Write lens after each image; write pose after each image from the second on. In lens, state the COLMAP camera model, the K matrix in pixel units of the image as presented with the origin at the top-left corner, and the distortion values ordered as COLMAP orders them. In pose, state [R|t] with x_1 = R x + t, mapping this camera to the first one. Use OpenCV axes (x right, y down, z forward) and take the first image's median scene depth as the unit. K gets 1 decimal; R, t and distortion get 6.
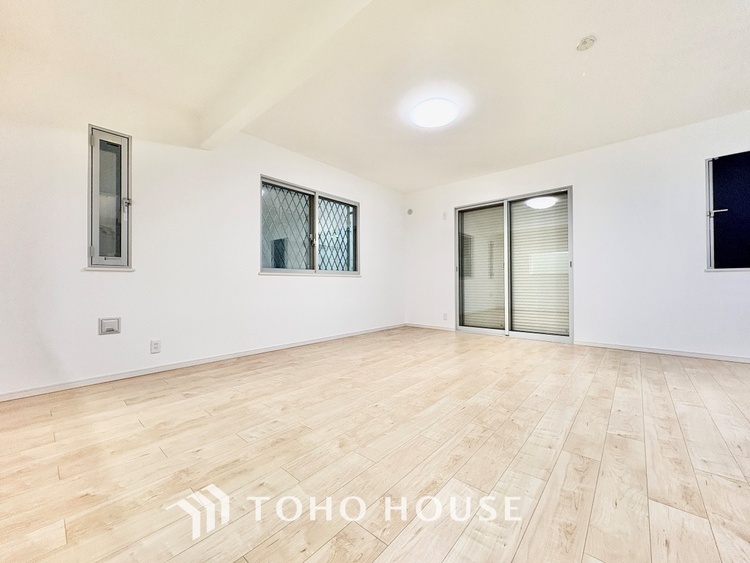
lens RADIAL K [[297.3, 0, 375.0], [0, 297.3, 282.3], [0, 0, 1]] dist [0.001874, -0.000175]
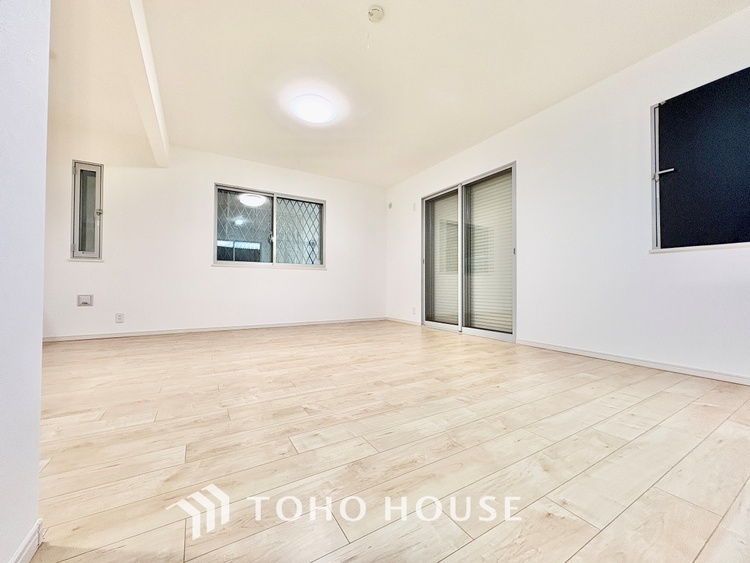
lens RADIAL K [[297.3, 0, 374.7], [0, 297.3, 282.0], [0, 0, 1]] dist [0.001874, -0.000175]
pose [[0.951559, 0.004364, -0.307436, 0.860037], [-0.006776, 0.999954, -0.006780, 0.060824], [0.307393, 0.008535, 0.951544, 0.076444]]
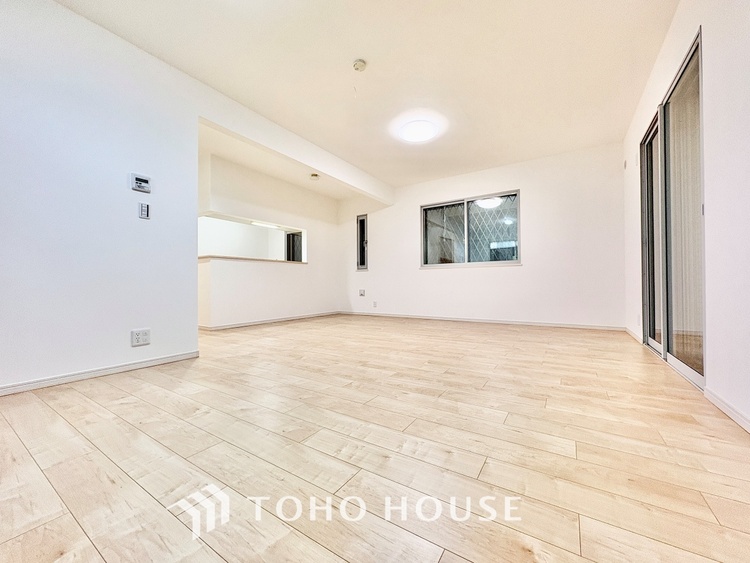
lens RADIAL K [[297.3, 0, 374.9], [0, 297.3, 281.7], [0, 0, 1]] dist [0.001874, -0.000175]
pose [[0.145281, -0.005208, -0.989377, 1.624157], [0.012367, 0.999918, -0.003448, 0.062475], [0.989313, -0.011735, 0.145333, 0.747973]]
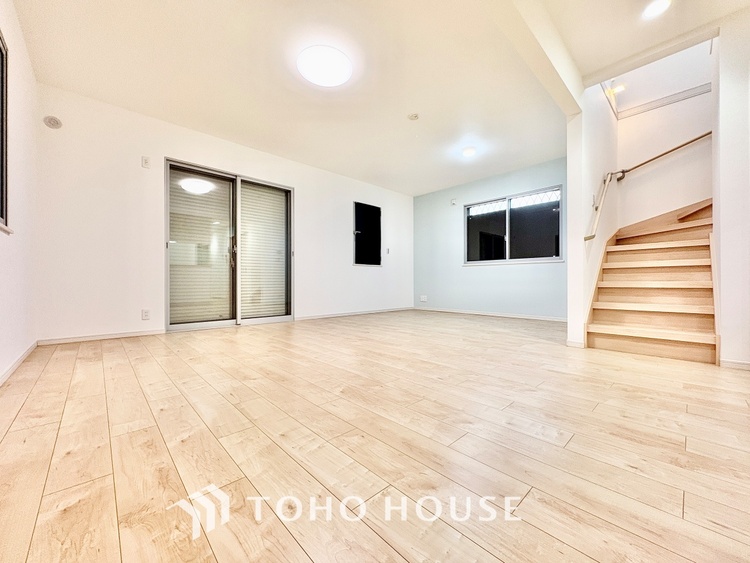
lens RADIAL K [[297.3, 0, 375.6], [0, 297.3, 281.7], [0, 0, 1]] dist [0.001874, -0.000175]
pose [[0.096016, 0.005695, 0.995364, -0.780613], [-0.006777, 0.999964, -0.005068, 0.087326], [-0.995357, -0.006259, 0.096051, 0.894299]]
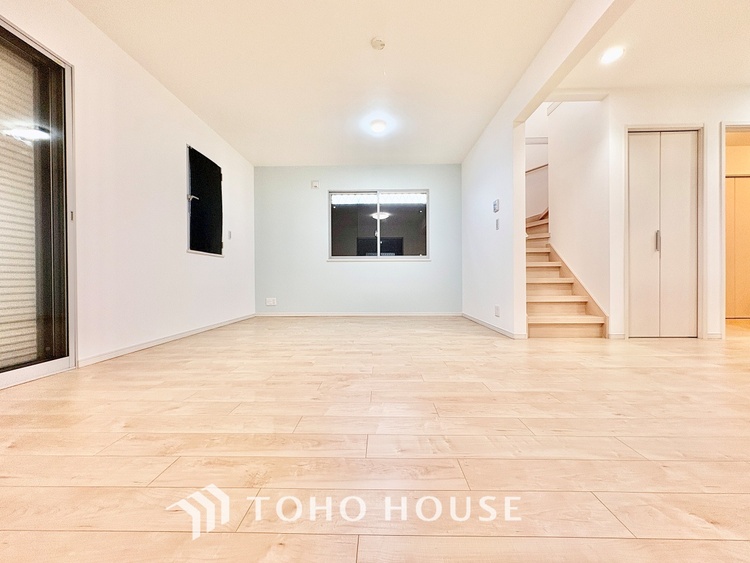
lens RADIAL K [[297.3, 0, 375.2], [0, 297.3, 281.3], [0, 0, 1]] dist [0.001874, -0.000175]
pose [[-0.643287, 0.005120, 0.765608, -0.126874], [0.003633, 0.999987, -0.003636, 0.091100], [-0.765616, 0.000443, -0.643297, 1.487257]]
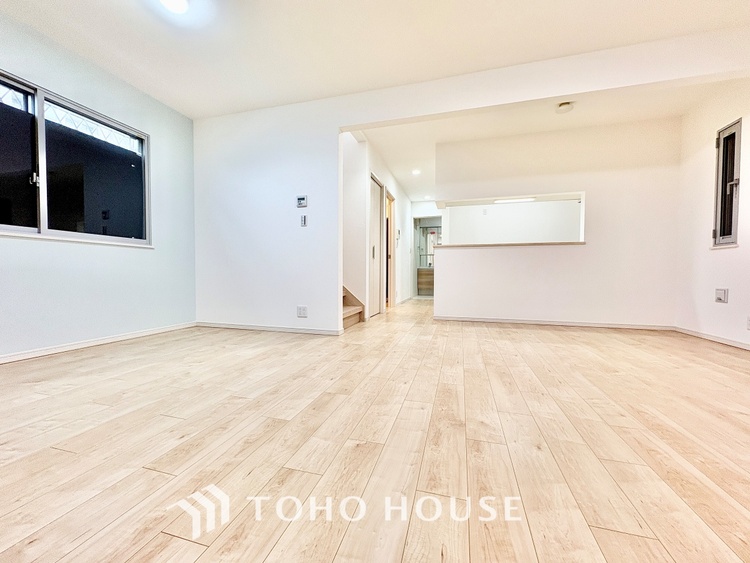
lens RADIAL K [[297.3, 0, 374.6], [0, 297.3, 282.0], [0, 0, 1]] dist [0.001874, -0.000175]
pose [[-0.905488, 0.012311, -0.424193, 0.847157], [0.001749, 0.999679, 0.025278, 0.061646], [0.424368, 0.022147, -0.905219, 1.492141]]
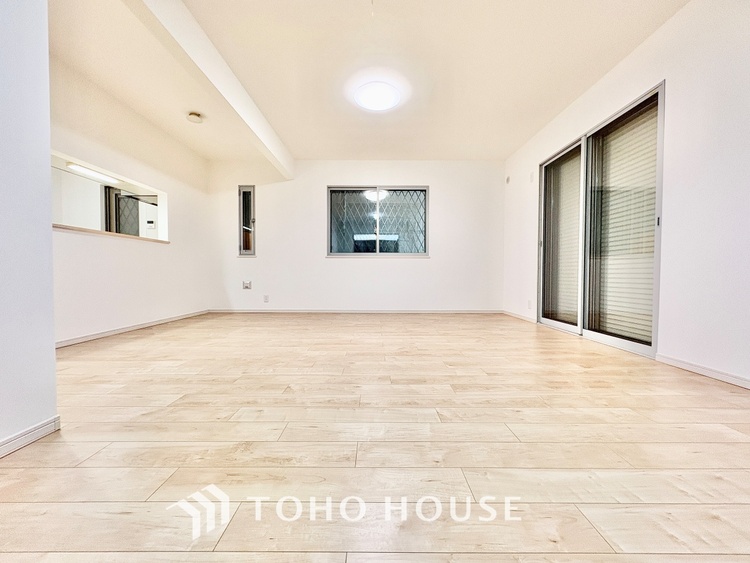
lens RADIAL K [[297.3, 0, 374.9], [0, 297.3, 280.8], [0, 0, 1]] dist [0.001874, -0.000175]
pose [[0.658967, 0.023344, -0.751809, 1.172878], [-0.001205, 0.999550, 0.029980, 0.058957], [0.752171, -0.018850, 0.658699, 0.337936]]
